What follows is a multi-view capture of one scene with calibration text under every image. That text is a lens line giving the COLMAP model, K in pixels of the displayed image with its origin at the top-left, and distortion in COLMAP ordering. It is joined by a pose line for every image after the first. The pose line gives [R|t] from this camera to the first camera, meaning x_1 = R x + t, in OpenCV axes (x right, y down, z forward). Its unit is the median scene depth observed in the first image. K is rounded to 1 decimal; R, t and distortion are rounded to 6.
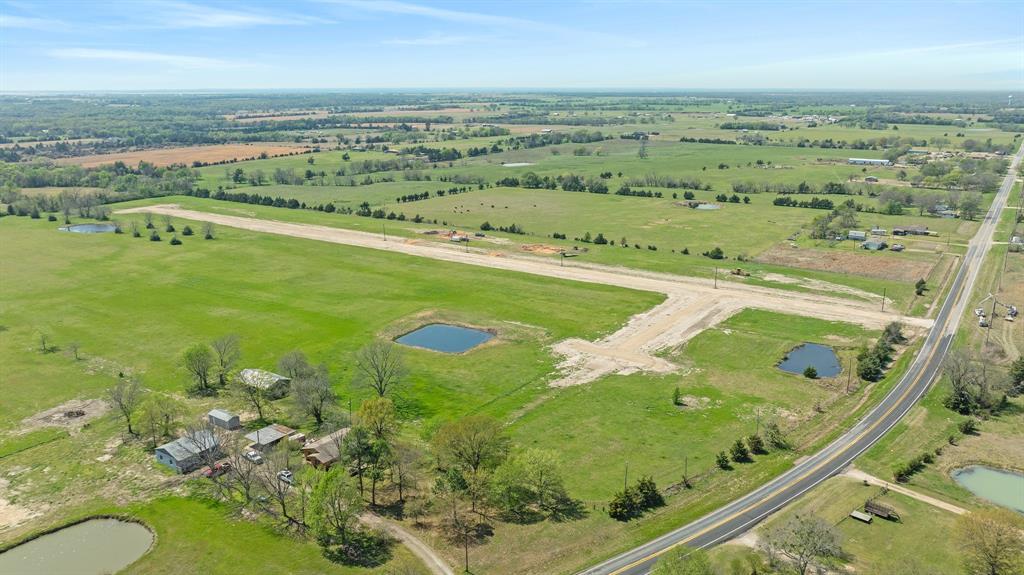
lens RADIAL K [[725.2, 0, 512.0], [0, 725.2, 287.5], [0, 0, 1]] dist [-0.016510, -0.002187]
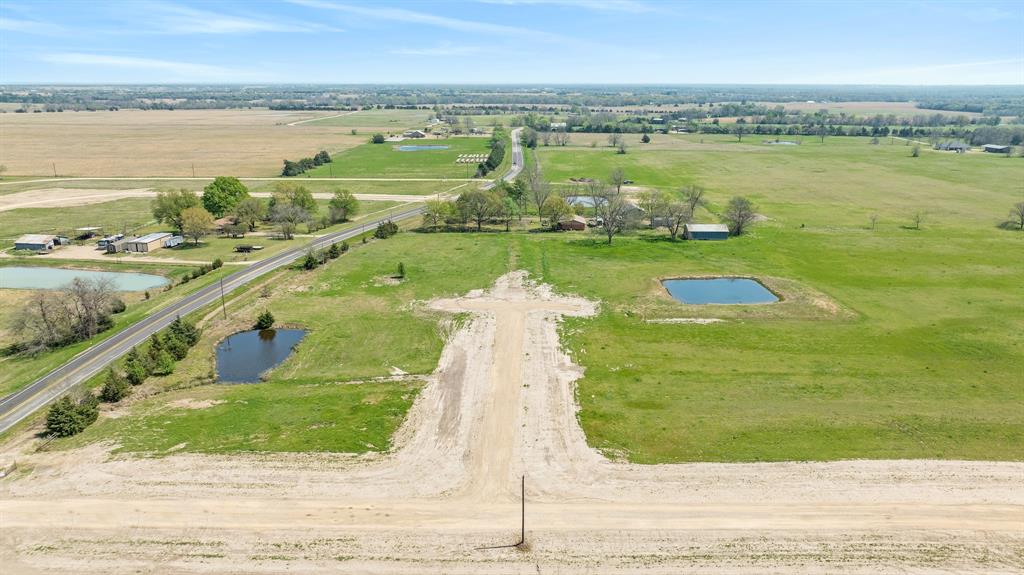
lens RADIAL K [[725.2, 0, 512.0], [0, 725.2, 287.5], [0, 0, 1]] dist [-0.016510, -0.002187]
pose [[-0.821419, 0.155947, -0.548590, 0.503038], [-0.155947, 0.863818, 0.479060, -0.264348], [0.548590, 0.479060, -0.685237, 1.354007]]
